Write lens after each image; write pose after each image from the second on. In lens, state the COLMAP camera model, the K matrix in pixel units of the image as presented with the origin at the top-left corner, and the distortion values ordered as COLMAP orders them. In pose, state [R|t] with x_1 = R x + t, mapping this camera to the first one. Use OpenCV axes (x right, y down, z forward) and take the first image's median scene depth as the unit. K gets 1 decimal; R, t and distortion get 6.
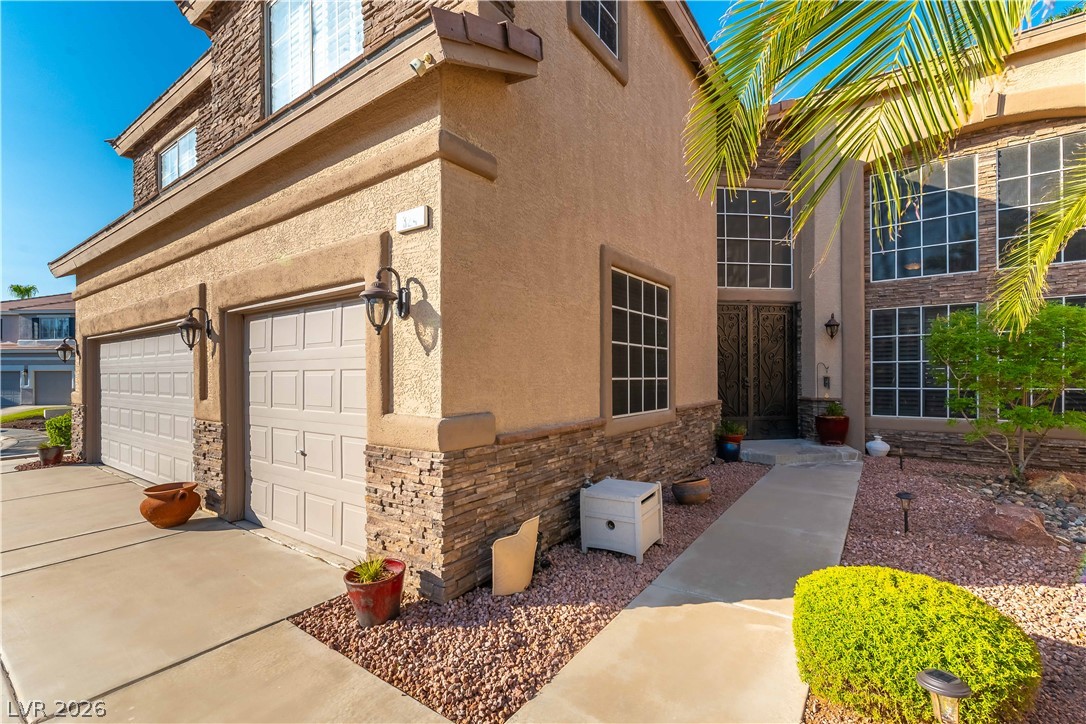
lens RADIAL K [[479.1, 0, 543.0], [0, 479.1, 362.0], [0, 0, 1]] dist [-0.000439, -0.000099]
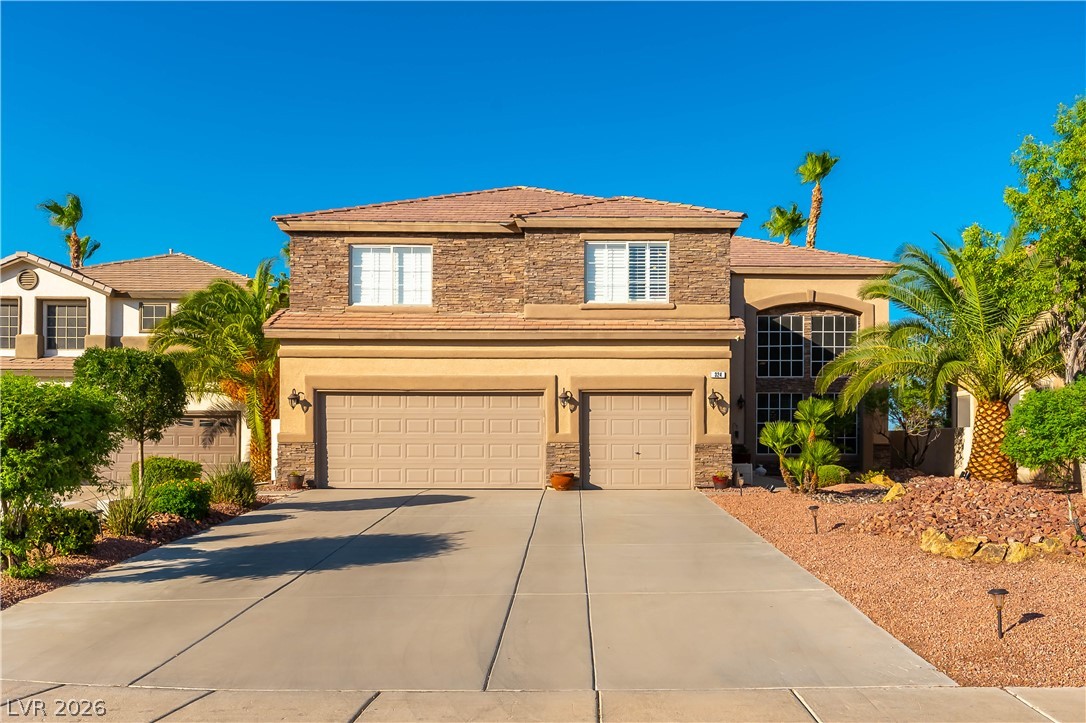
lens RADIAL K [[1097.5, 0, 543.0], [0, 1097.5, 361.5], [0, 0, 1]] dist [-0.001216, 0.005402]
pose [[0.811961, 0.059695, 0.580652, -2.491336], [-0.027655, 0.997574, -0.063886, 0.057825], [-0.583057, 0.035815, 0.811642, -1.957786]]
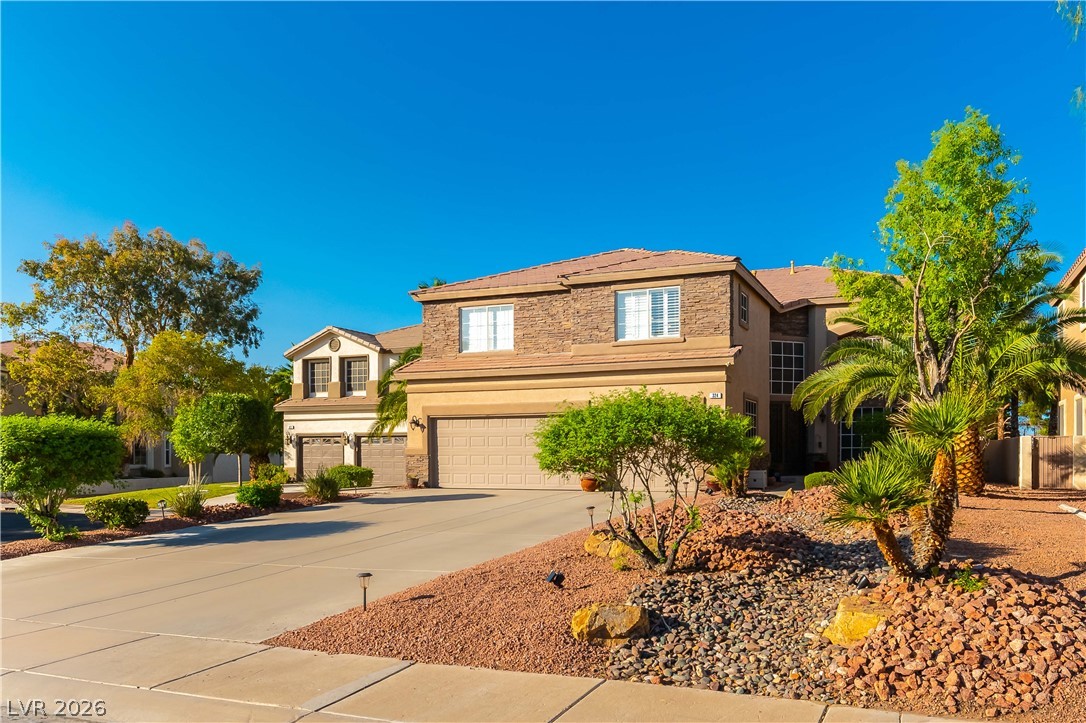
lens RADIAL K [[872.4, 0, 543.1], [0, 872.4, 393.9], [0, 0, 1]] dist [0.002281, 0.000892]
pose [[0.980624, 0.023543, 0.194479, -1.339295], [-0.014529, 0.998759, -0.047645, 0.023307], [-0.195360, 0.043897, 0.979749, -2.514950]]
